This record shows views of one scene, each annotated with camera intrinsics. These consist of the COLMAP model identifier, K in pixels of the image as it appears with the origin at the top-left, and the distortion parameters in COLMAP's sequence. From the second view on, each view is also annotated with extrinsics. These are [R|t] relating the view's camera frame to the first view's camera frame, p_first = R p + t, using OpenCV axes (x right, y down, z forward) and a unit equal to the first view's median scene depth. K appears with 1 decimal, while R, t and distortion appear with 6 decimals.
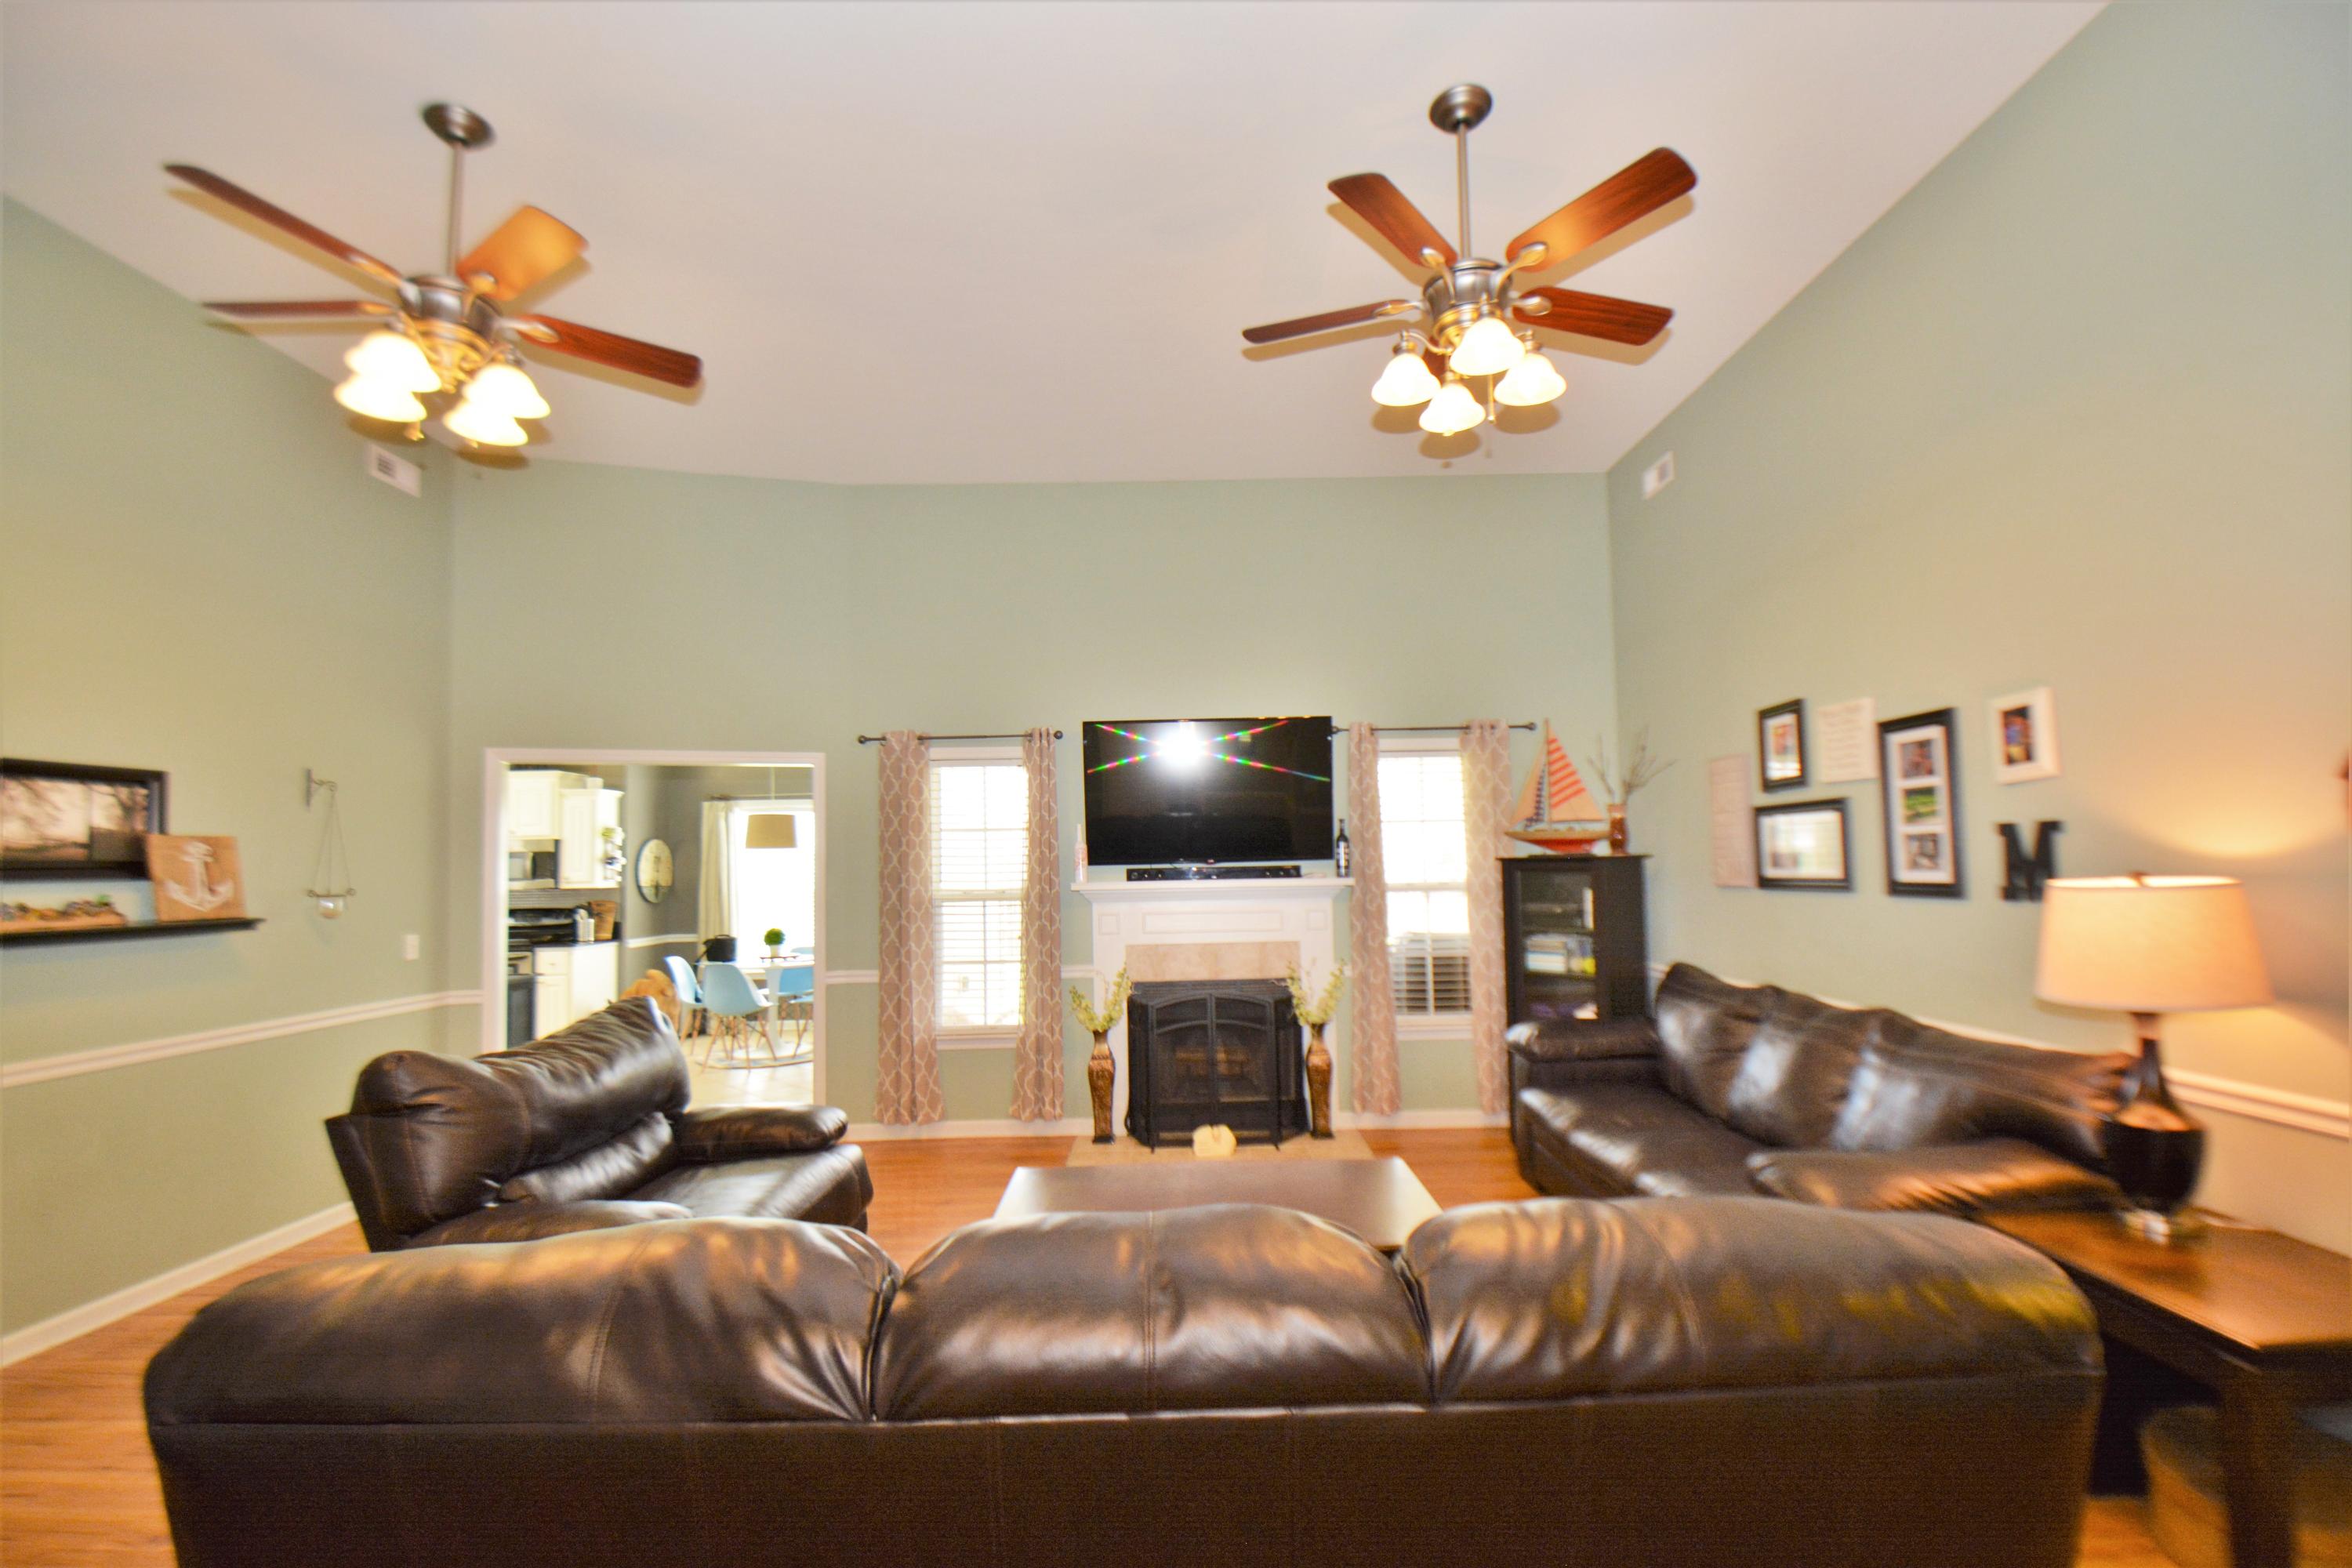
lens RADIAL K [[1020.3, 0, 1192.0], [0, 1020.3, 813.9], [0, 0, 1]] dist [0.003772, -0.014927]
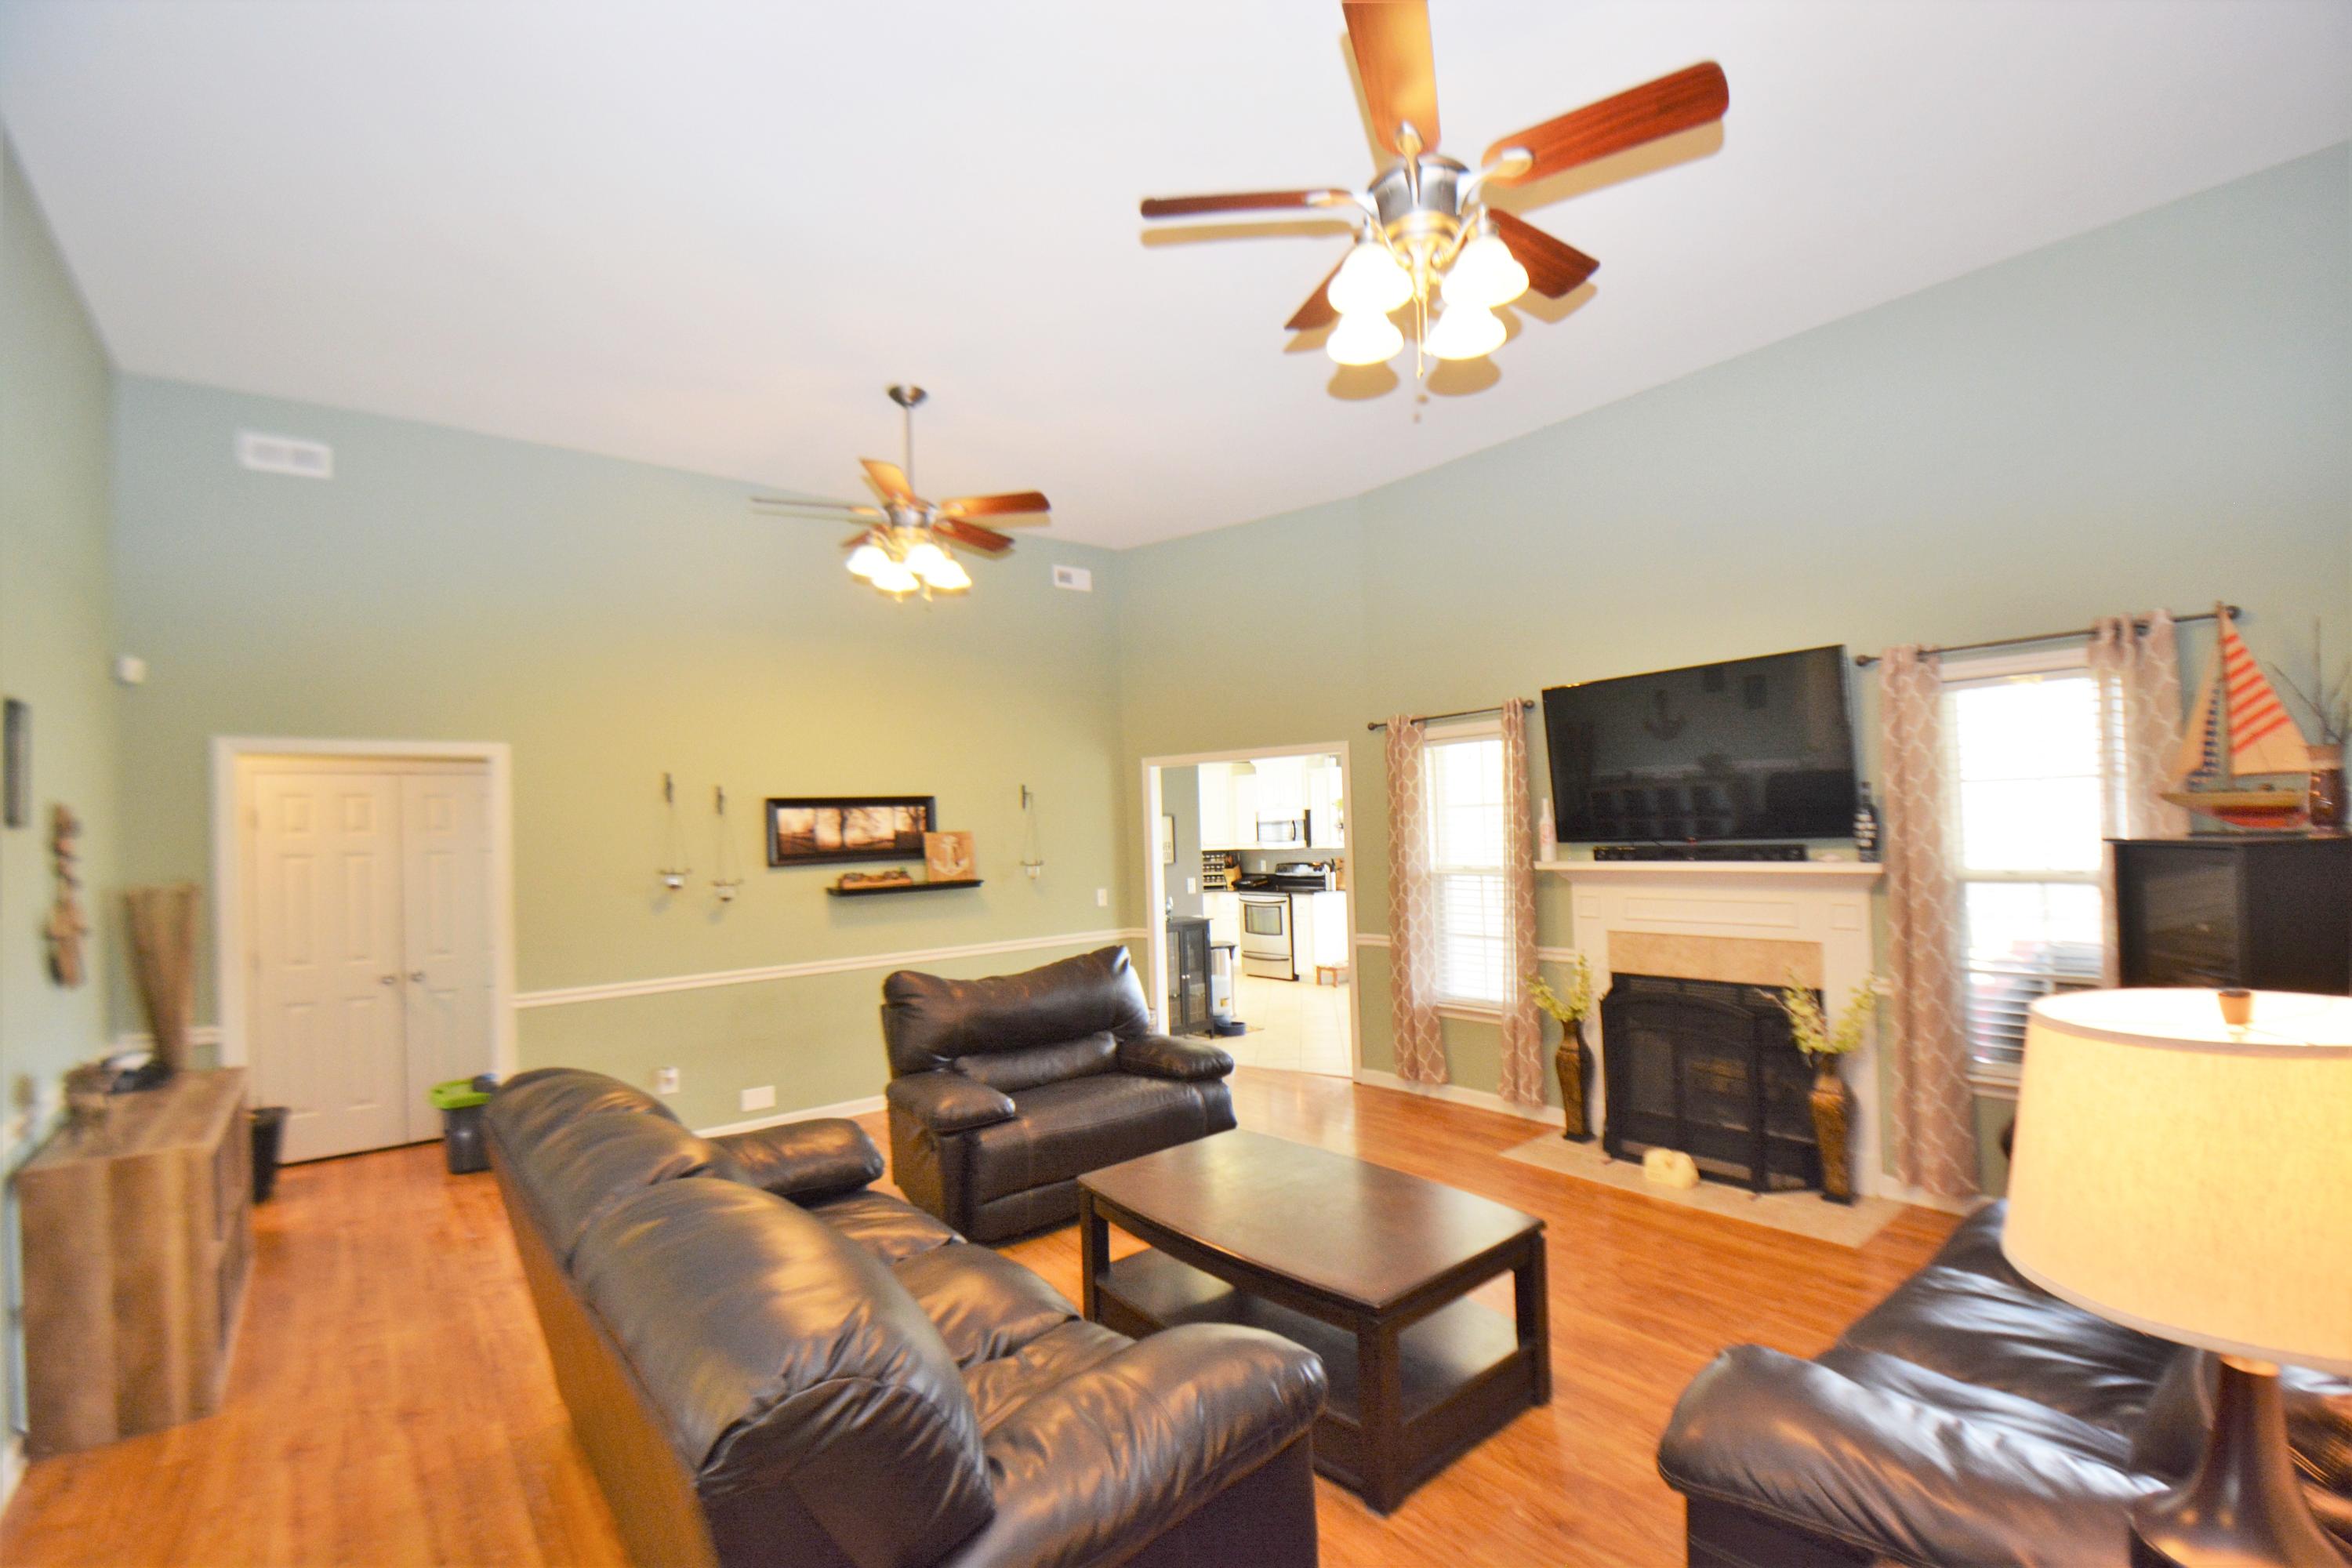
lens RADIAL K [[1020.3, 0, 1192.0], [0, 1020.3, 813.9], [0, 0, 1]] dist [0.003772, -0.014927]
pose [[0.622806, -0.014787, -0.782236, 0.434642], [0.060377, 0.997748, 0.029211, -0.024163], [0.780043, -0.065422, 0.622297, 0.167768]]
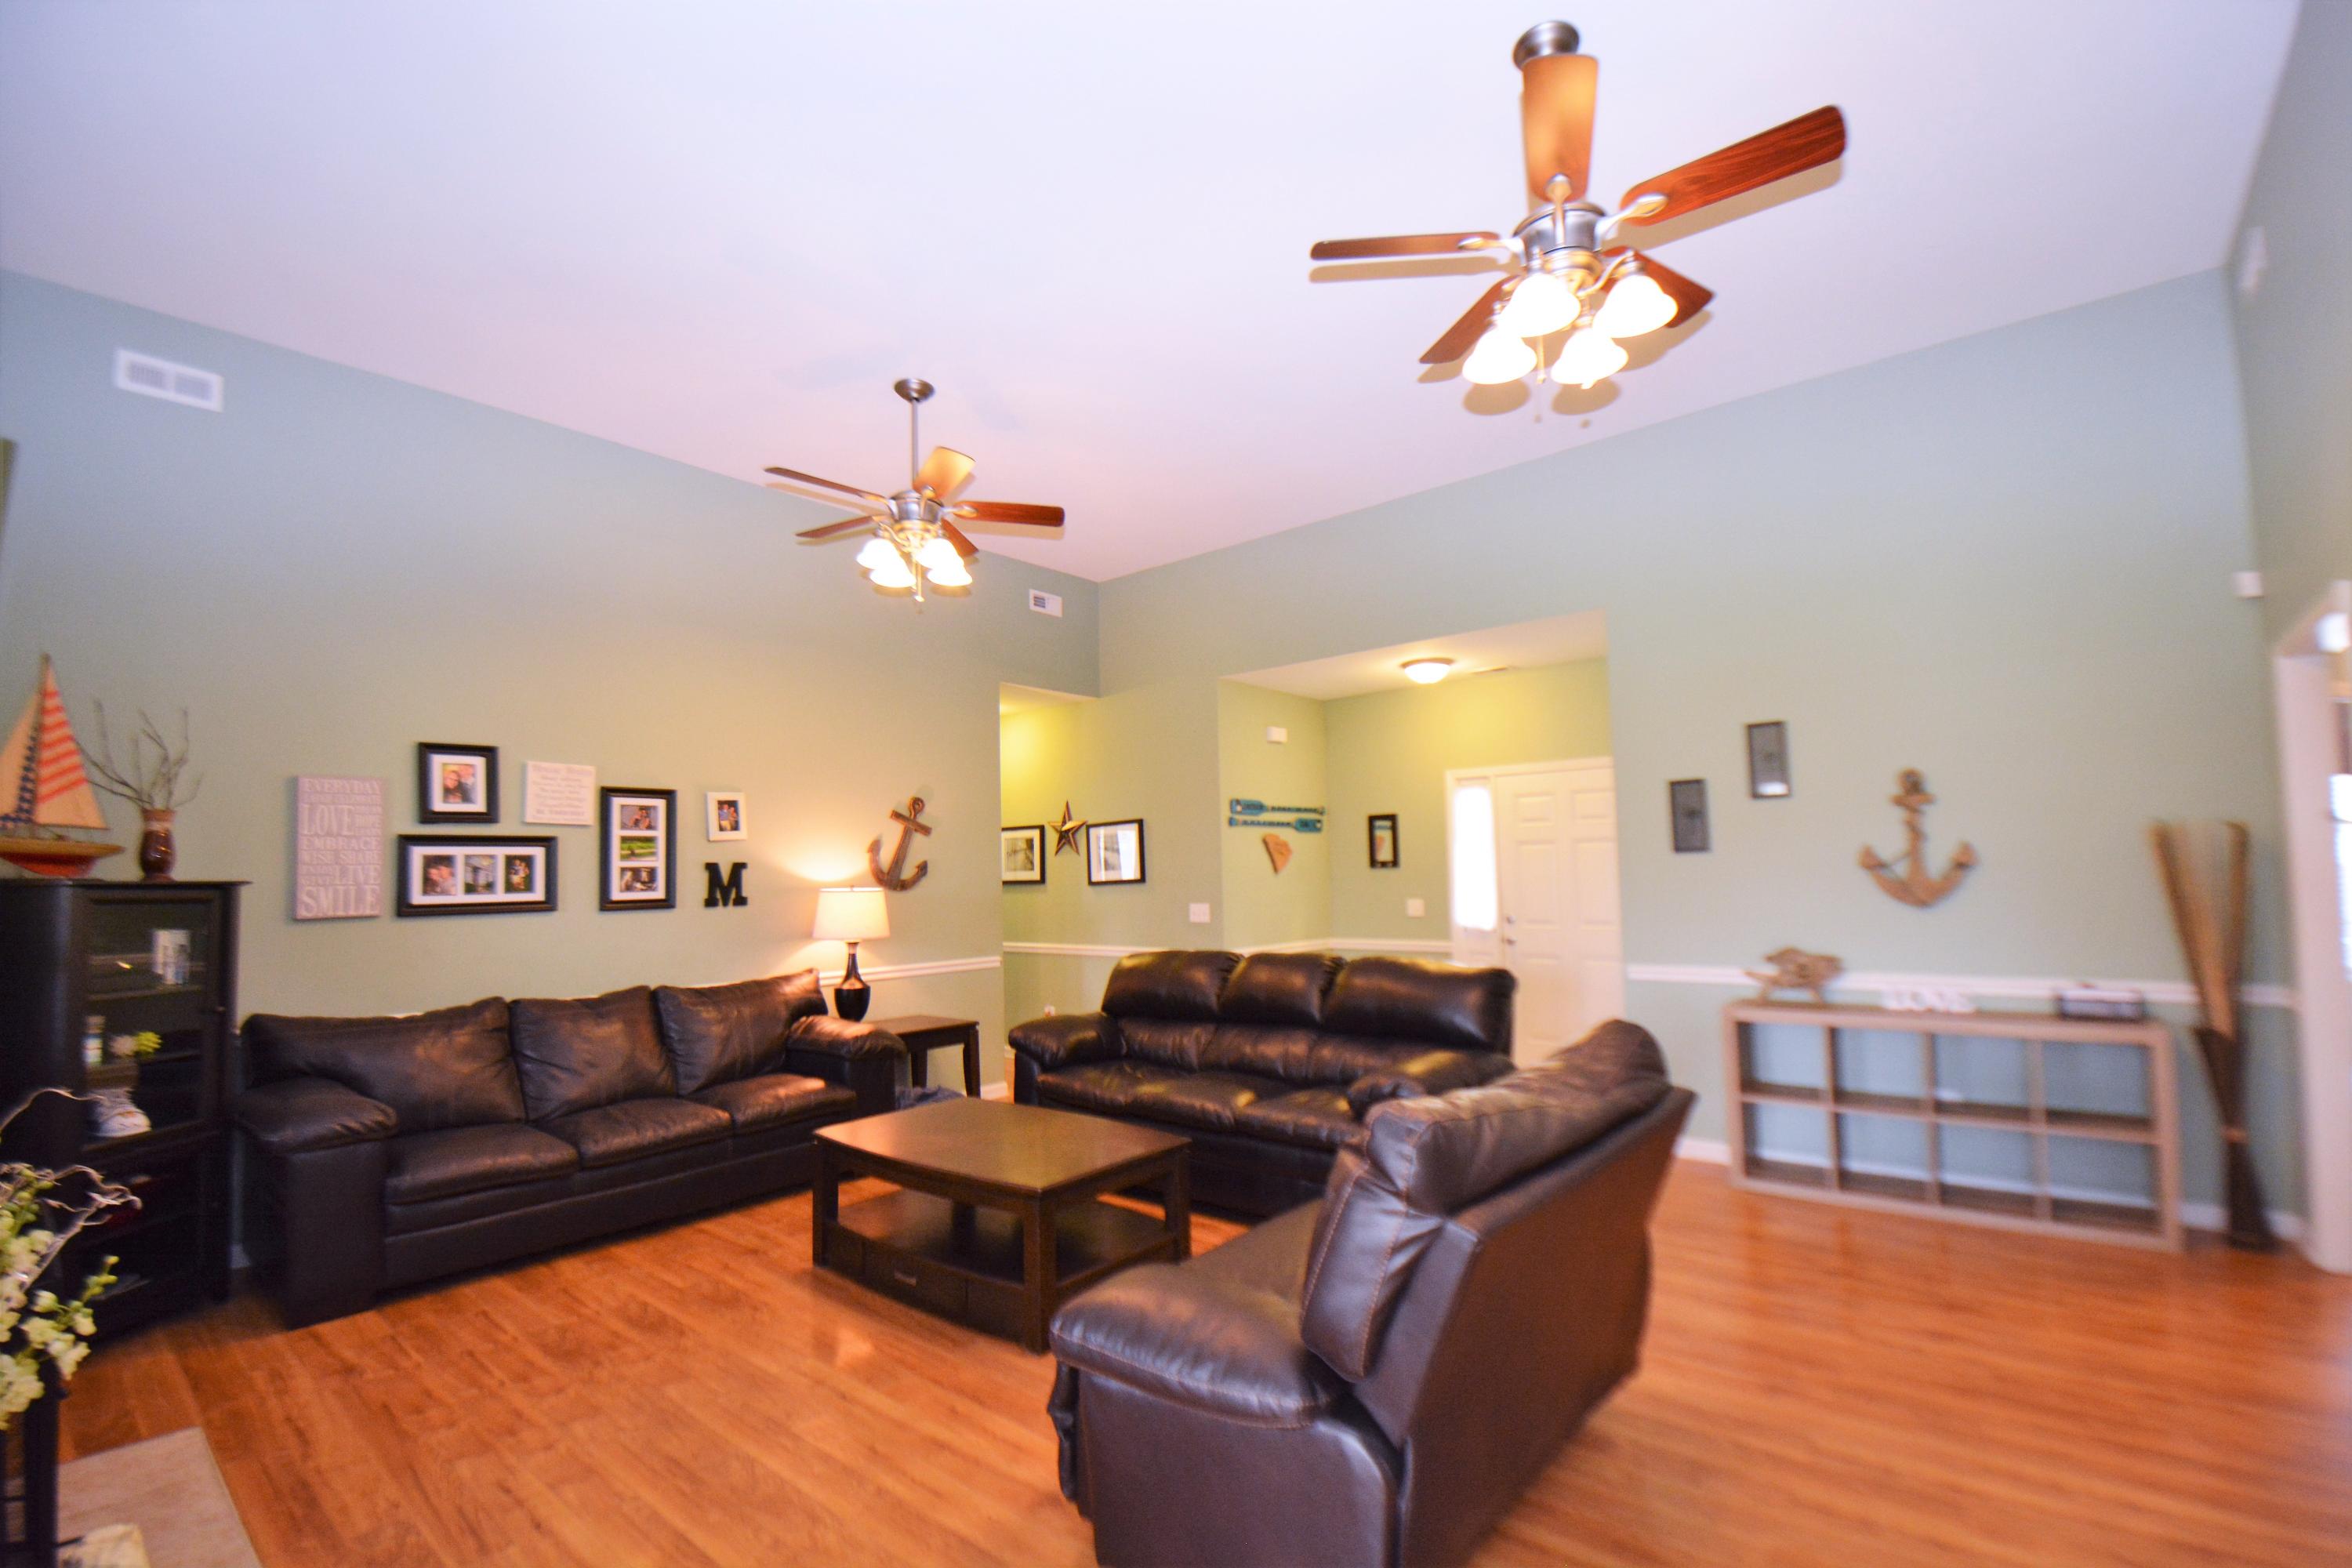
lens RADIAL K [[1002.2, 0, 1226.0], [0, 1002.2, 823.9], [0, 0, 1]] dist [0.000835, -0.013873]
pose [[-0.782945, 0.070849, 0.618043, -0.552452], [0.008538, 0.994624, -0.103202, 0.072411], [-0.622032, -0.075525, -0.779341, 1.013929]]
